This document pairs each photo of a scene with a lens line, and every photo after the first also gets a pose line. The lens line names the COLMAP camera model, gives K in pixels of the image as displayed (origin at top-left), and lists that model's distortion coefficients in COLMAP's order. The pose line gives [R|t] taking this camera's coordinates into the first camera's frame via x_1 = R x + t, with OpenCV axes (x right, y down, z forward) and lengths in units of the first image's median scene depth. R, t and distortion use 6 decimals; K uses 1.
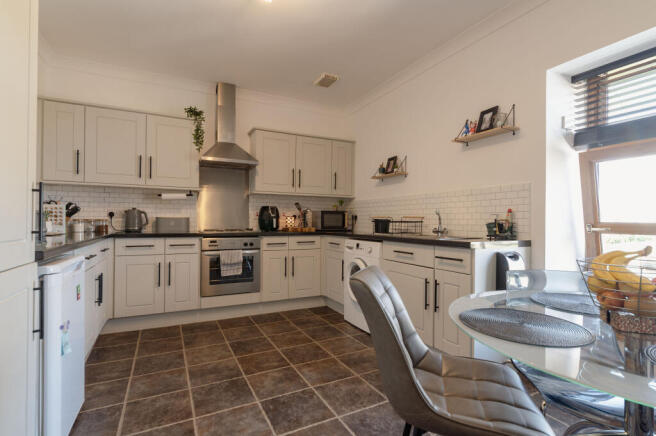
lens RADIAL K [[318.0, 0, 328.1], [0, 318.0, 219.2], [0, 0, 1]] dist [-0.006161, 0.001164]
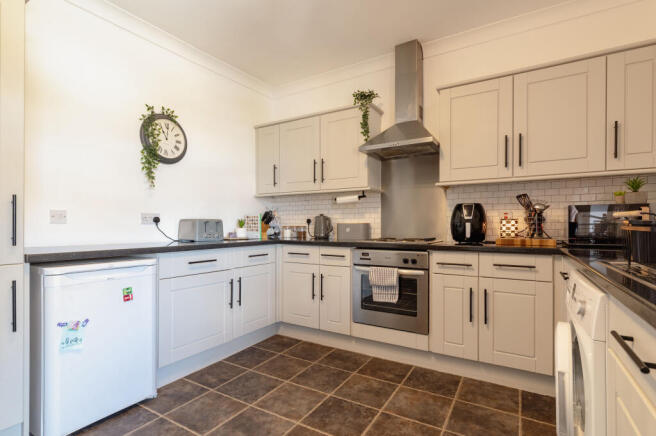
lens RADIAL K [[318.0, 0, 328.6], [0, 318.0, 226.5], [0, 0, 1]] dist [-0.006161, 0.001164]
pose [[0.524572, -0.004874, -0.851352, 0.243144], [0.008291, 0.999965, -0.000616, 0.003343], [0.851326, -0.006735, 0.524594, 0.499530]]
